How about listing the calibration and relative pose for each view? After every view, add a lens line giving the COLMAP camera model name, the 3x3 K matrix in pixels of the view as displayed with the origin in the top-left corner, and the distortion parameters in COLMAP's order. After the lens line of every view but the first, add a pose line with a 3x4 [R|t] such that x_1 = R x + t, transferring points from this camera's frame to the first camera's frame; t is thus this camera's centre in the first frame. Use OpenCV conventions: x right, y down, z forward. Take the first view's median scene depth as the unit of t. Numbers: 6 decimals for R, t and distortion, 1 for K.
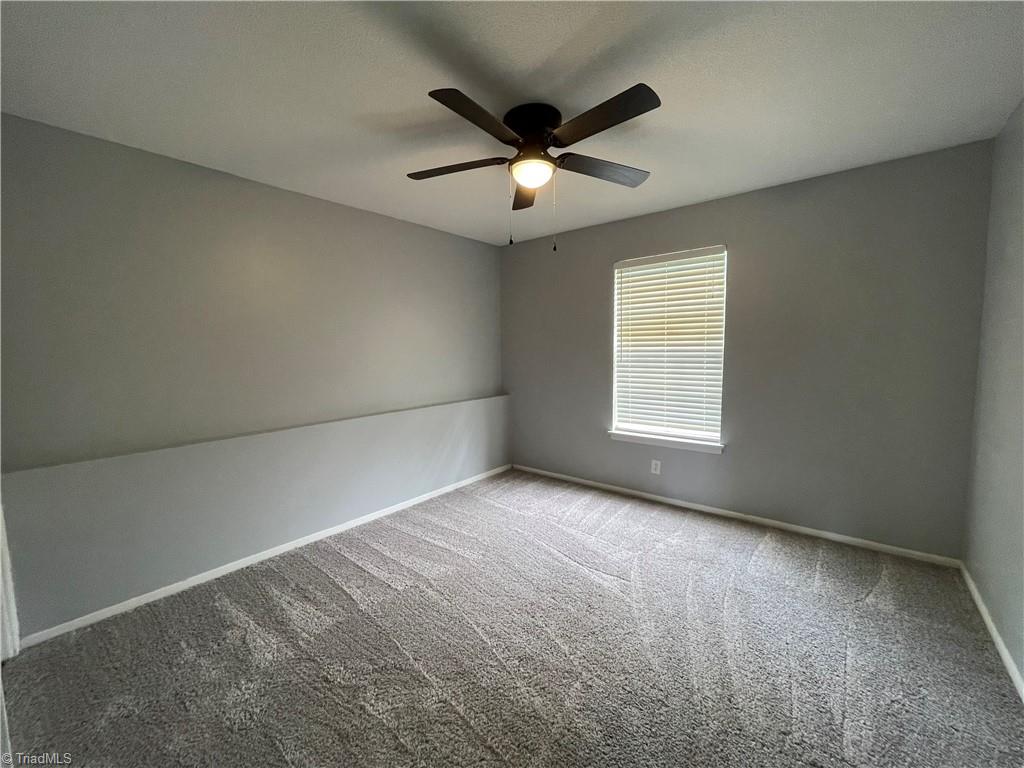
lens RADIAL K [[413.0, 0, 509.9], [0, 413.0, 383.9], [0, 0, 1]] dist [-0.001335, 0.000169]
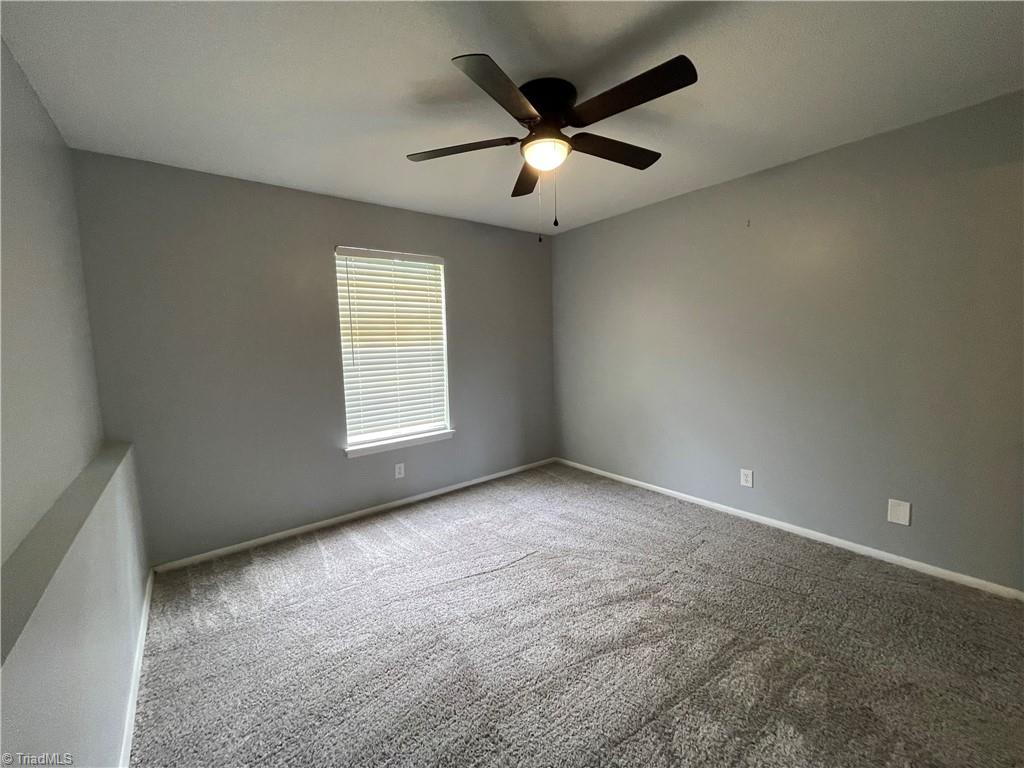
lens RADIAL K [[413.0, 0, 507.2], [0, 413.0, 381.5], [0, 0, 1]] dist [-0.001335, 0.000169]
pose [[0.216719, -0.083681, 0.972641, -0.529153], [0.116104, 0.991458, 0.059430, -0.036103], [-0.969305, 0.100048, 0.224583, 0.531032]]
